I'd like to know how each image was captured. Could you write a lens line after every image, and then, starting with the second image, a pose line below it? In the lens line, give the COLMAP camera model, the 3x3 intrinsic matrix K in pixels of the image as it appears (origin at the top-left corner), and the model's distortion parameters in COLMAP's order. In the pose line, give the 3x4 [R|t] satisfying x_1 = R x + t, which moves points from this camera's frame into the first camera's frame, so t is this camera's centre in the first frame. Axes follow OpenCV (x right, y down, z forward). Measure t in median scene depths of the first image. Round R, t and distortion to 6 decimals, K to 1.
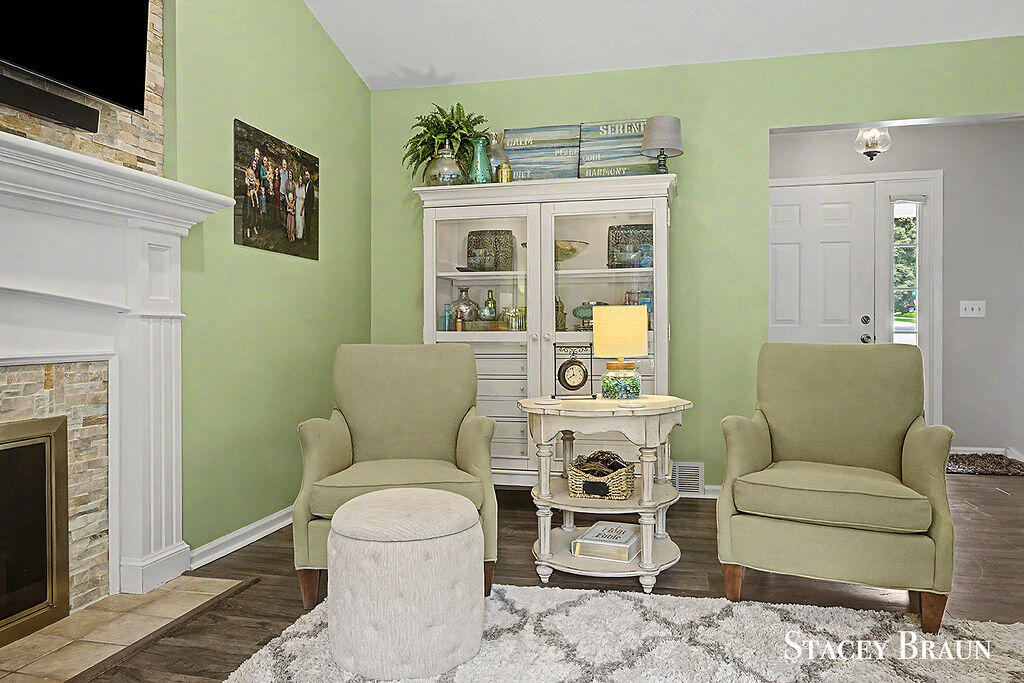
lens RADIAL K [[707.9, 0, 512.0], [0, 707.9, 341.5], [0, 0, 1]] dist [0.000482, 0.000175]
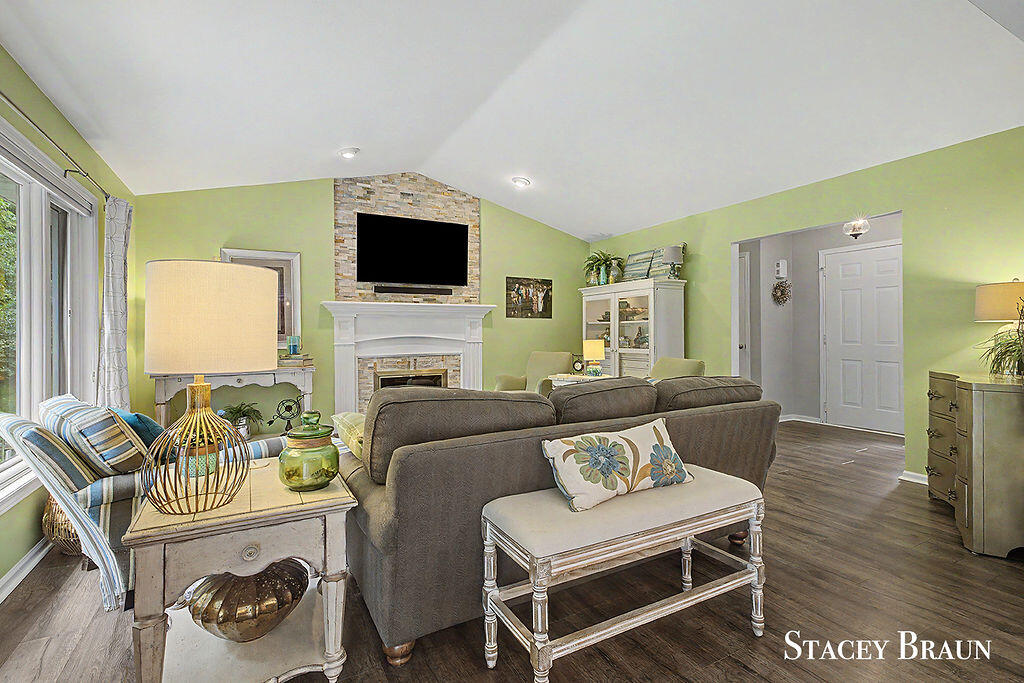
lens RADIAL K [[467.7, 0, 509.3], [0, 467.7, 325.3], [0, 0, 1]] dist [0.001627, 0.000077]
pose [[0.656552, -0.010400, -0.754209, 1.005523], [-0.014196, 0.999557, -0.026140, -0.046118], [0.754147, 0.027869, 0.656114, -0.273062]]
